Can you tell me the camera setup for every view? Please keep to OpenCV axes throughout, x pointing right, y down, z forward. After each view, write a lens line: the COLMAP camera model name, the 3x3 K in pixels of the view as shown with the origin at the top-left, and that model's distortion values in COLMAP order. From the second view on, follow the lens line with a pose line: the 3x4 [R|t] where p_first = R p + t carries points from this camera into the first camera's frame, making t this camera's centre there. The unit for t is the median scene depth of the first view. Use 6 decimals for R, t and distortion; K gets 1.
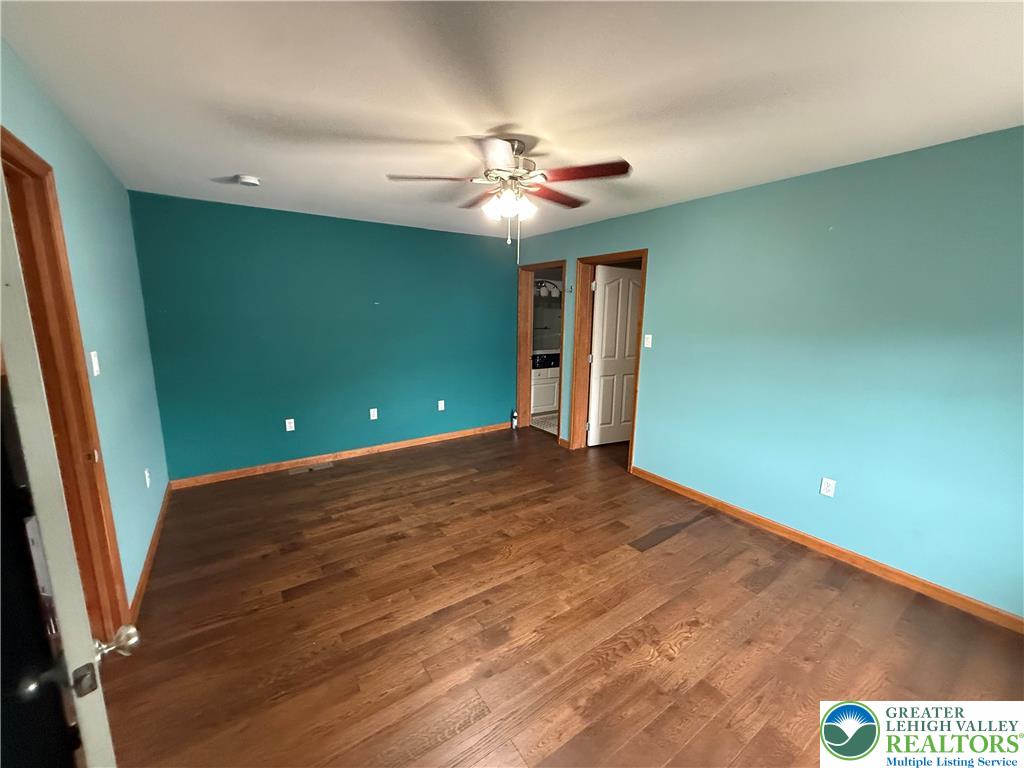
lens RADIAL K [[407.9, 0, 507.2], [0, 407.9, 382.2], [0, 0, 1]] dist [0.000786, 0.000254]
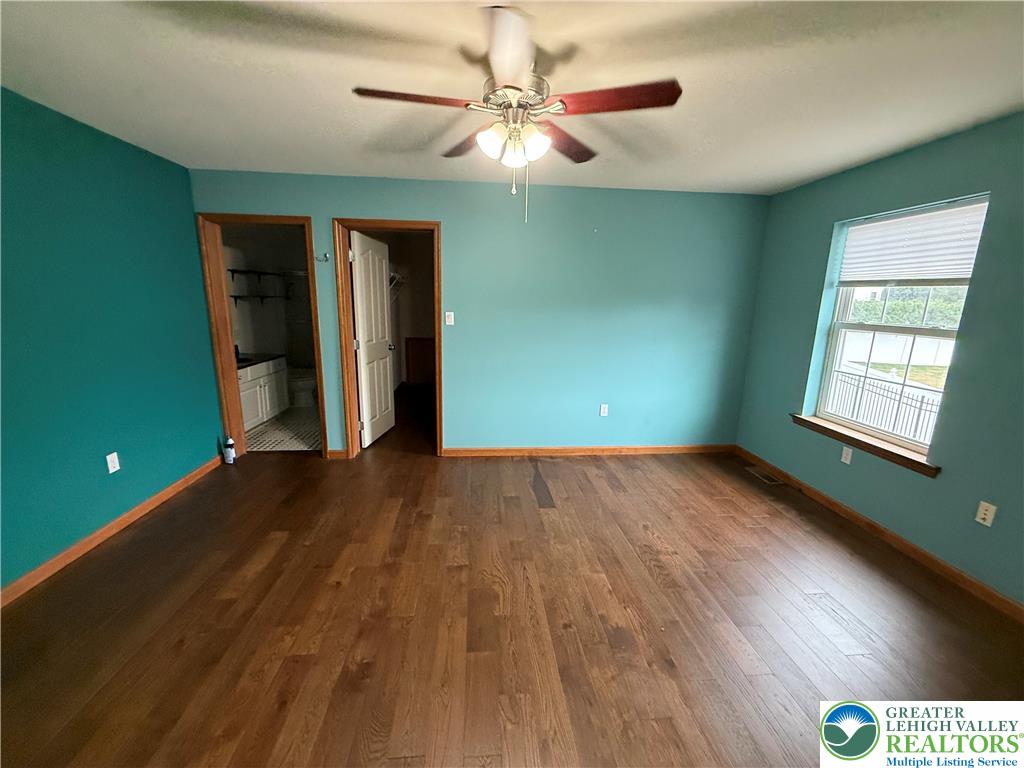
lens RADIAL K [[407.9, 0, 511.4], [0, 407.9, 383.7], [0, 0, 1]] dist [0.000786, 0.000254]
pose [[0.488495, -0.176081, 0.854616, -0.503609], [0.138220, 0.982676, 0.123461, -0.053387], [-0.861550, 0.057815, 0.504371, 0.433787]]
